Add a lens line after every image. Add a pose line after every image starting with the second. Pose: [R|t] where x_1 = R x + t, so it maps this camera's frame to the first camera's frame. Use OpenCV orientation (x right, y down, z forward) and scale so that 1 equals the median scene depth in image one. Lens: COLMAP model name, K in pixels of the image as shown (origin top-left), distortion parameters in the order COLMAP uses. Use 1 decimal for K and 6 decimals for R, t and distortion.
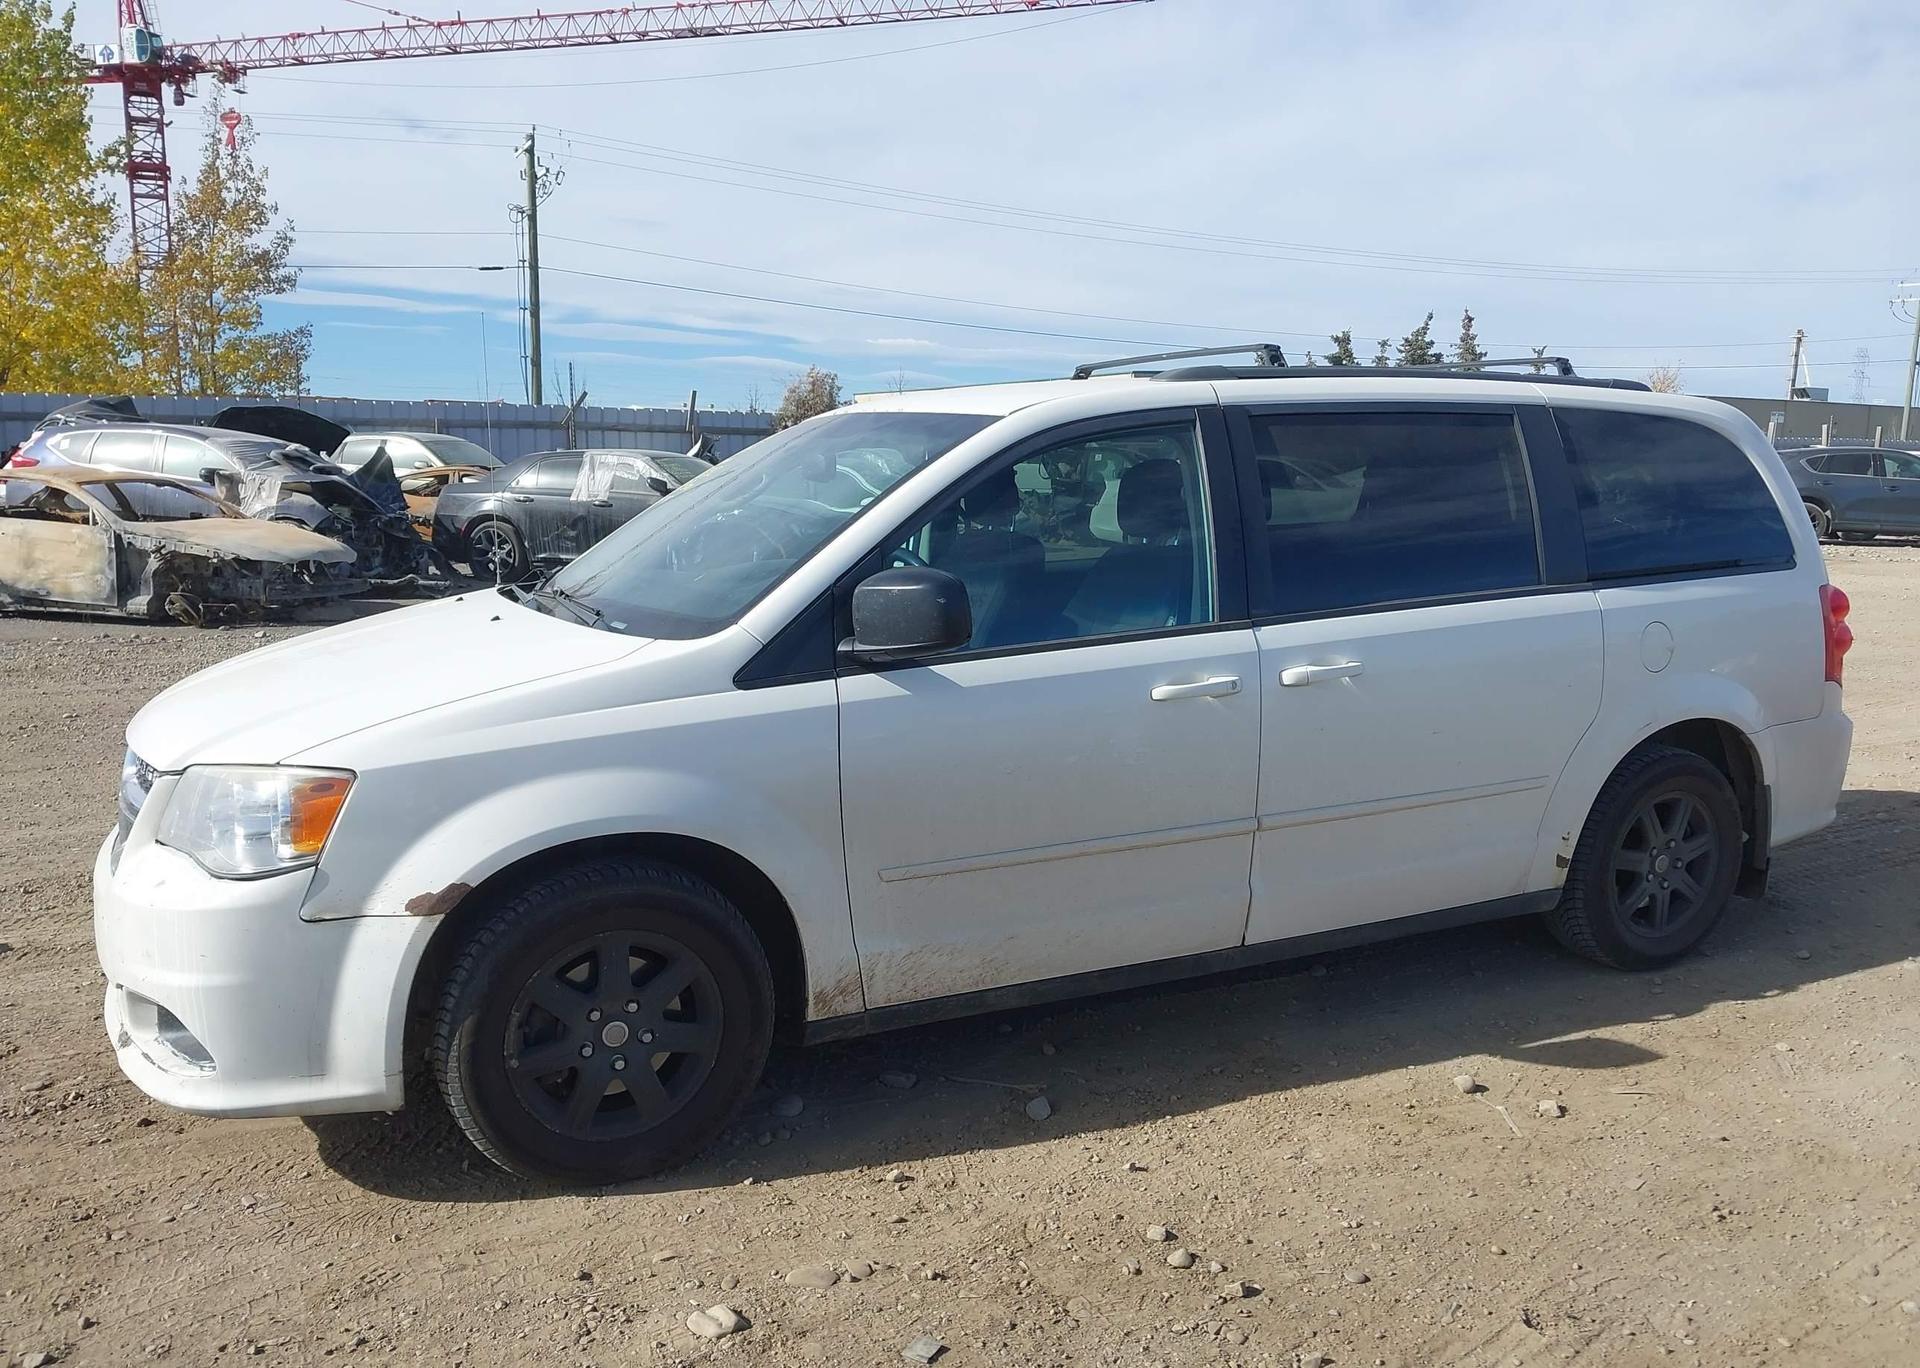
lens RADIAL K [[1520.0, 0, 954.9], [0, 1520.0, 688.9], [0, 0, 1]] dist [0.038710, -0.059893]
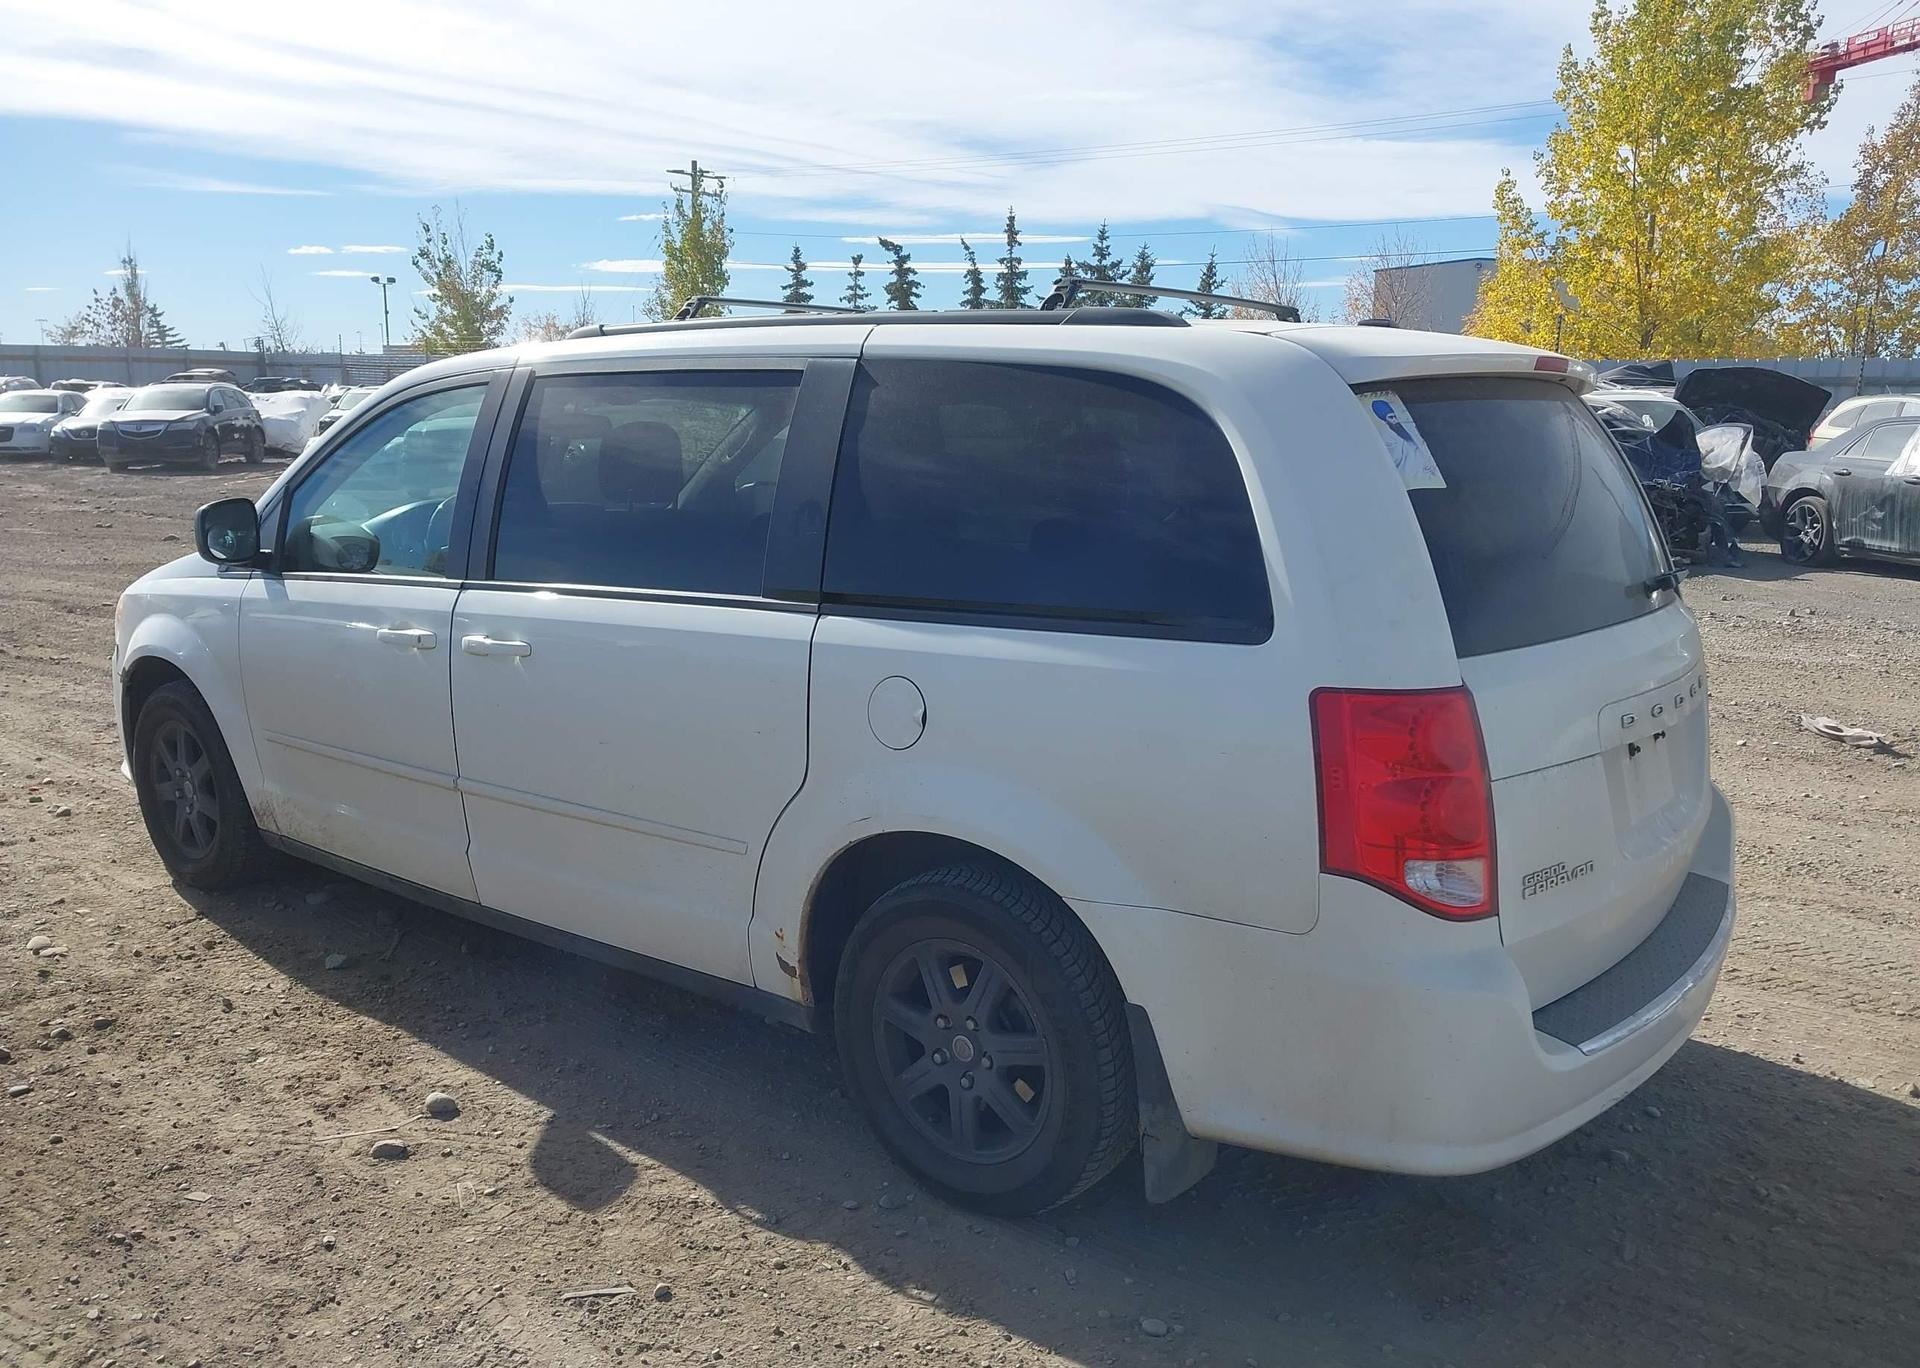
lens RADIAL K [[1520.0, 0, 957.7], [0, 1520.0, 672.2], [0, 0, 1]] dist [0.038710, -0.059893]
pose [[0.429569, 0.156582, -0.889355, 1.069591], [-0.144751, 0.984057, 0.103339, -0.118520], [0.891357, 0.084344, 0.445386, 0.724210]]
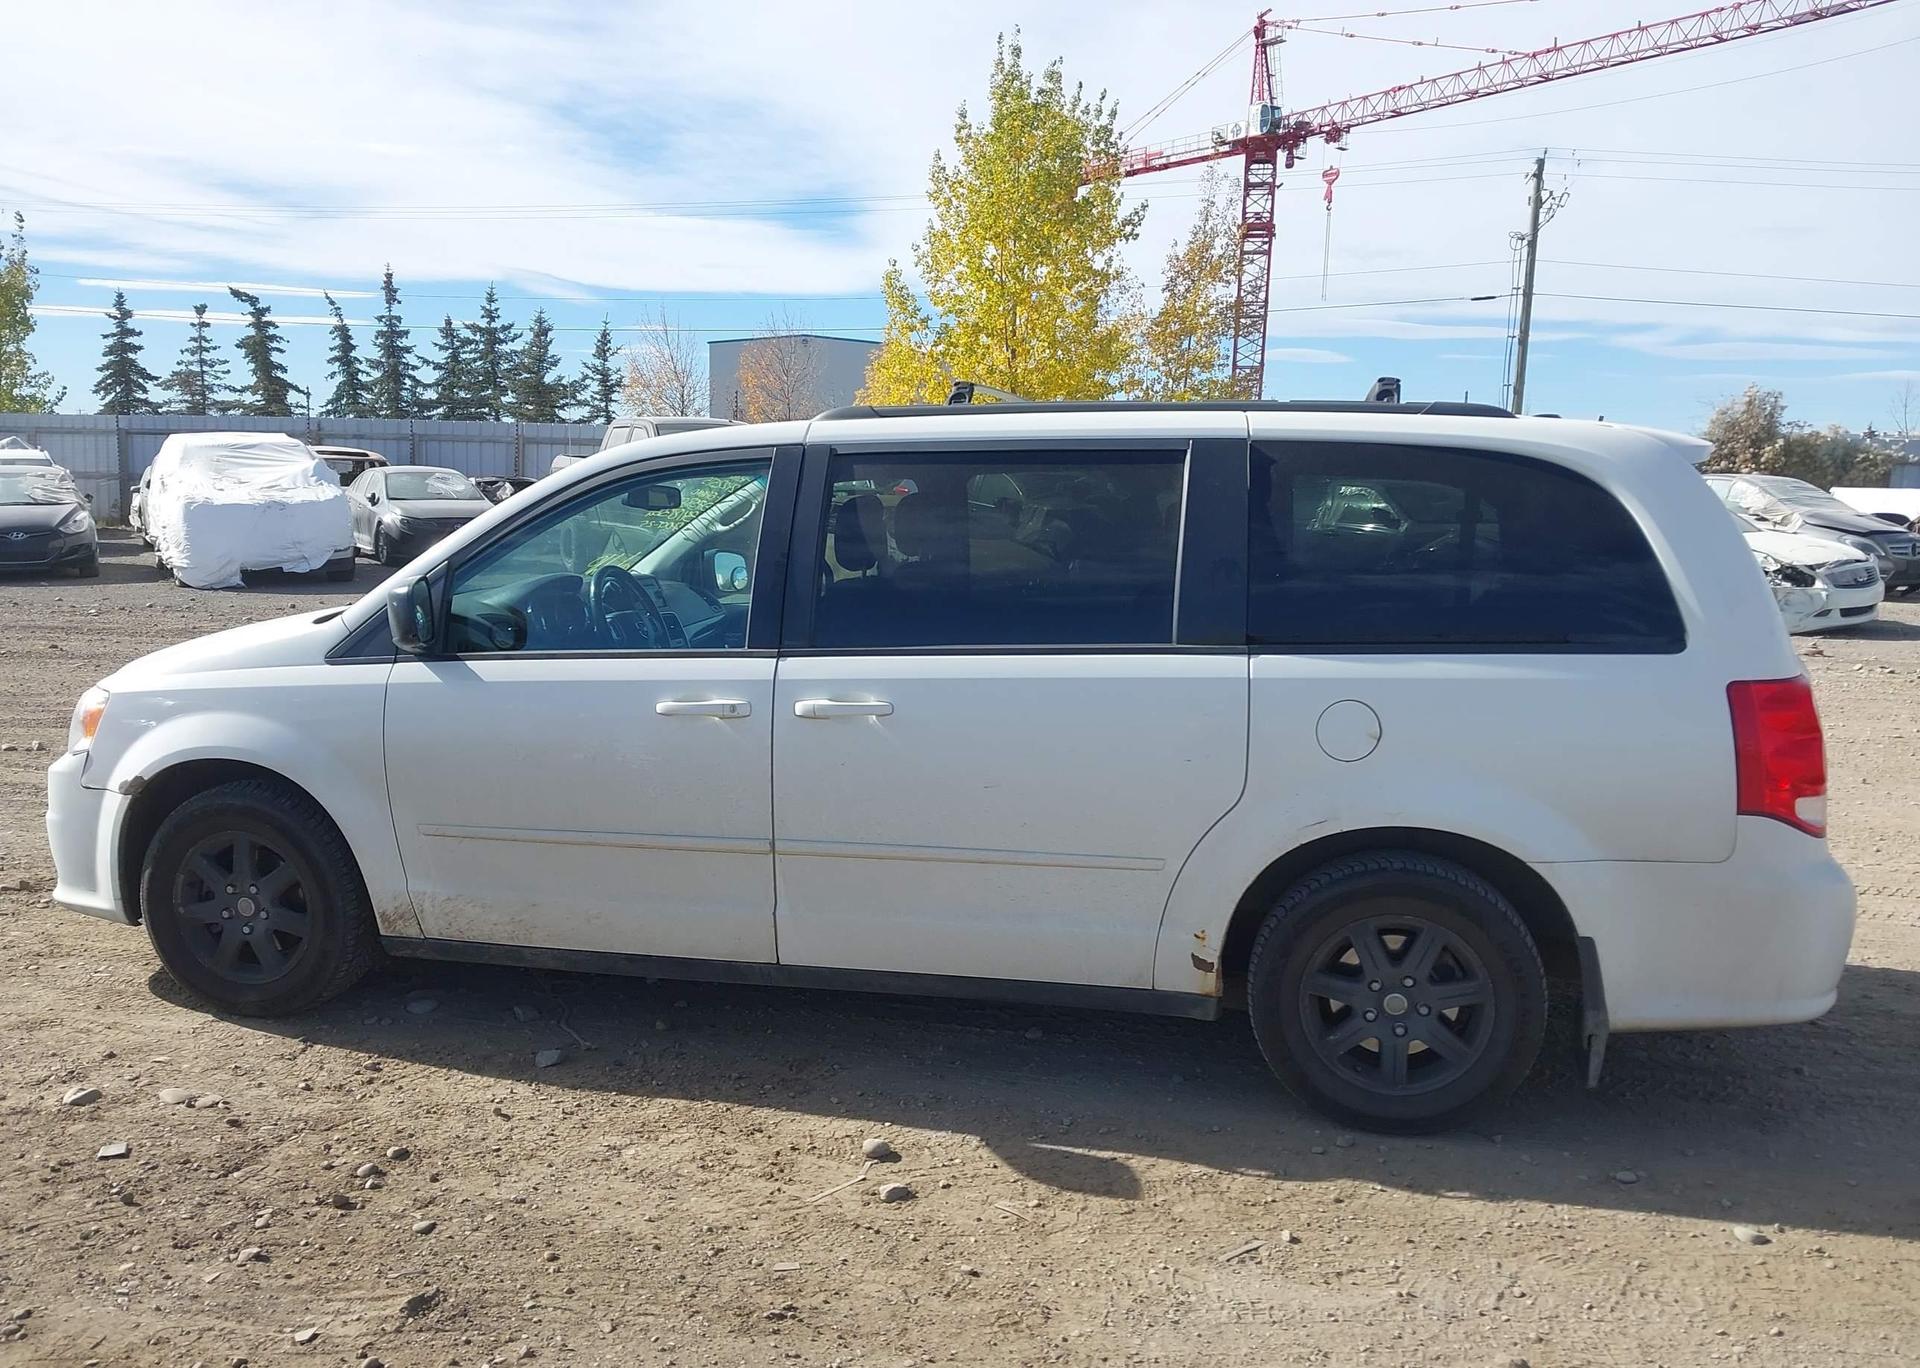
lens RADIAL K [[1520.0, 0, 961.4], [0, 1520.0, 675.0], [0, 0, 1]] dist [0.038710, -0.059893]
pose [[0.774441, 0.085517, -0.626840, 0.811255], [-0.102422, 0.994699, 0.009163, -0.043286], [0.624301, 0.057106, 0.779094, 0.233109]]
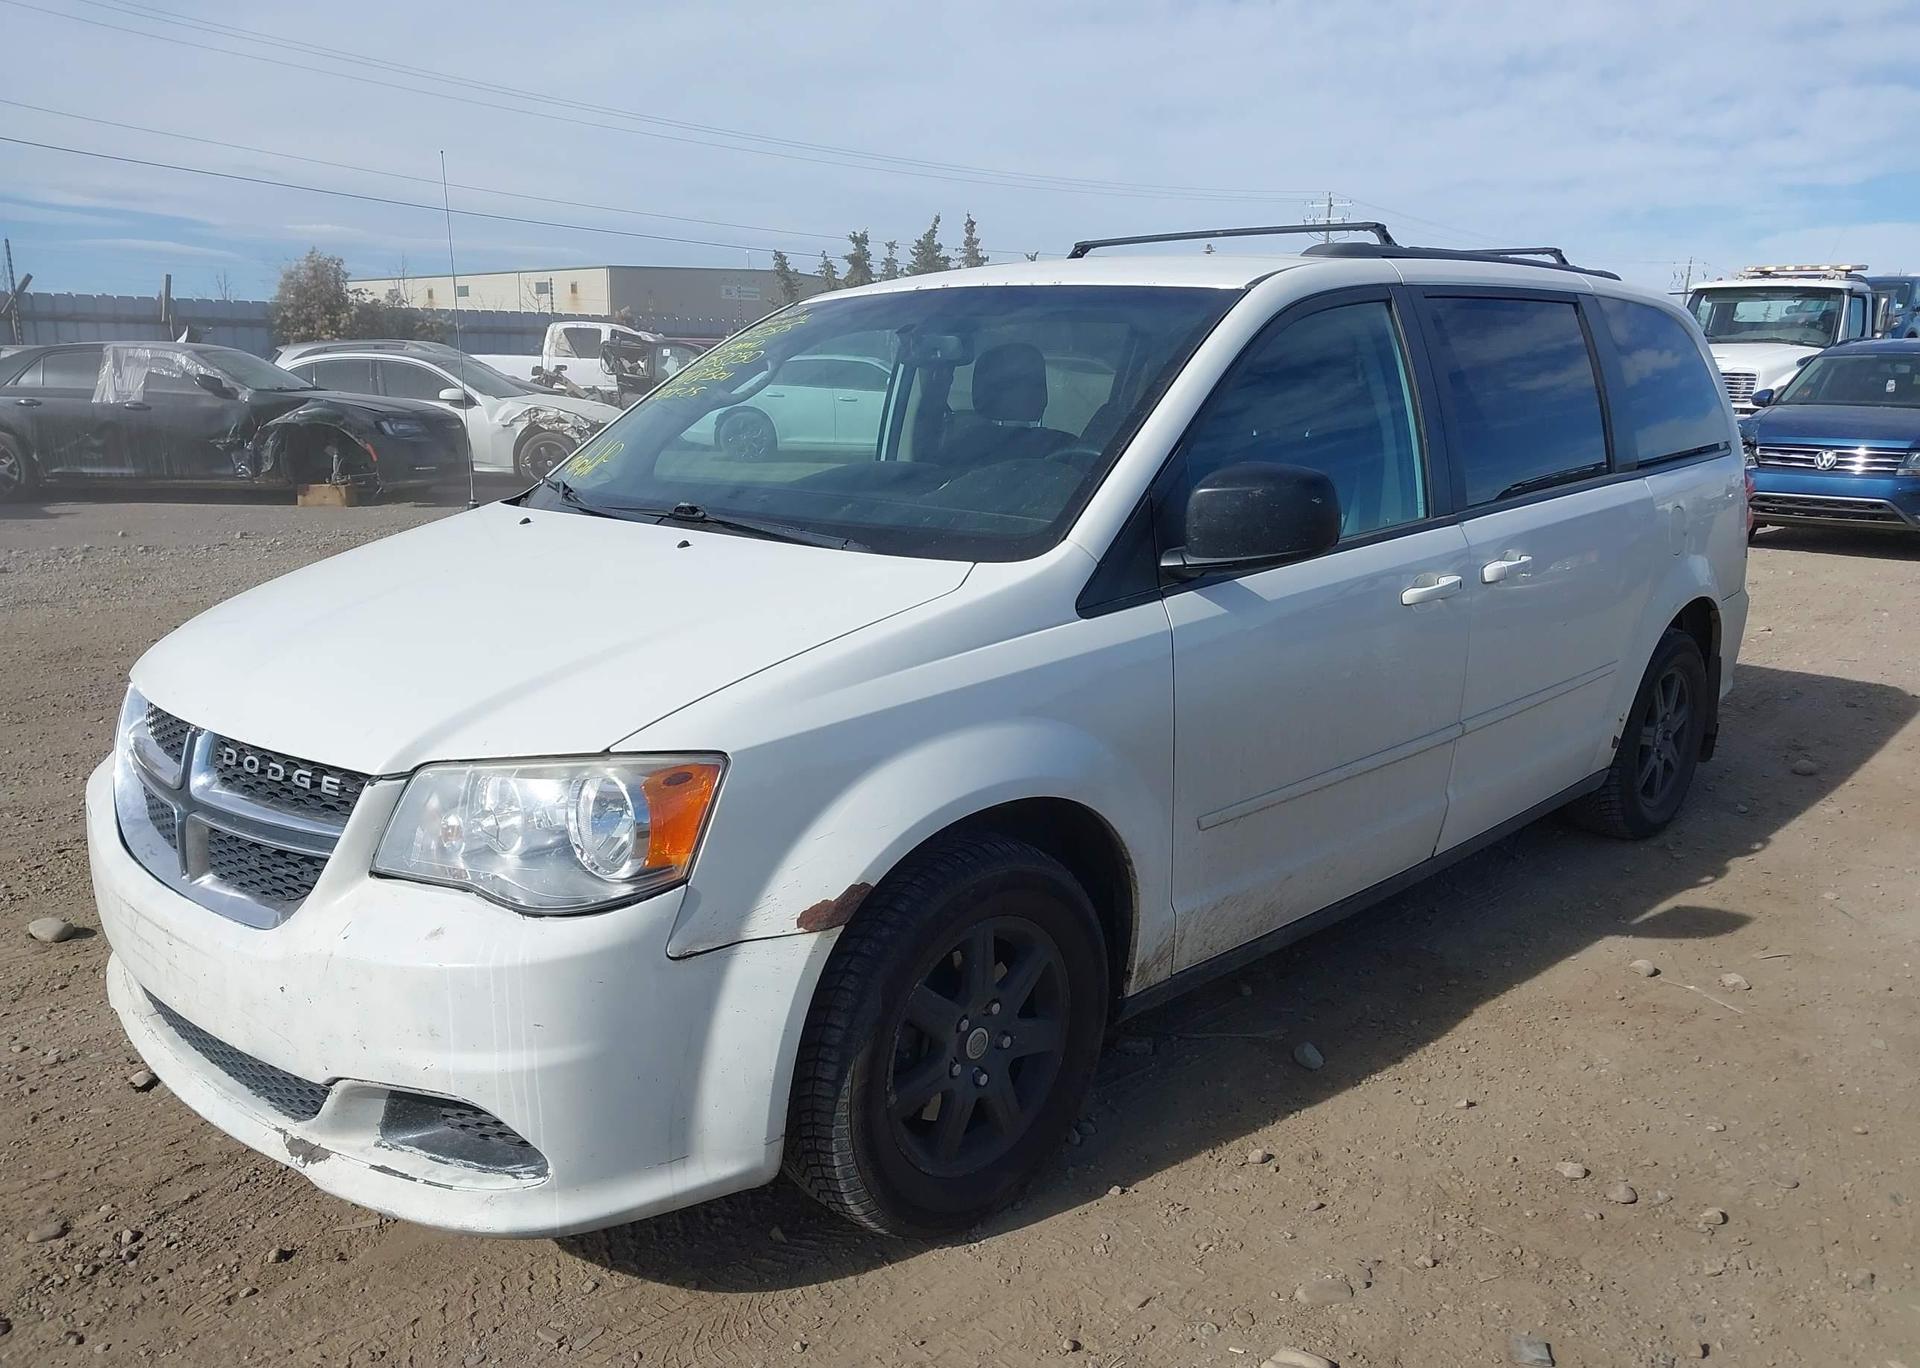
lens RADIAL K [[1520.0, 0, 960.6], [0, 1520.0, 684.6], [0, 0, 1]] dist [0.038710, -0.059893]
pose [[0.941587, -0.067525, 0.329930, -0.355346], [0.047689, 0.996555, 0.067858, -0.016701], [-0.333376, -0.048161, 0.941563, 0.175022]]
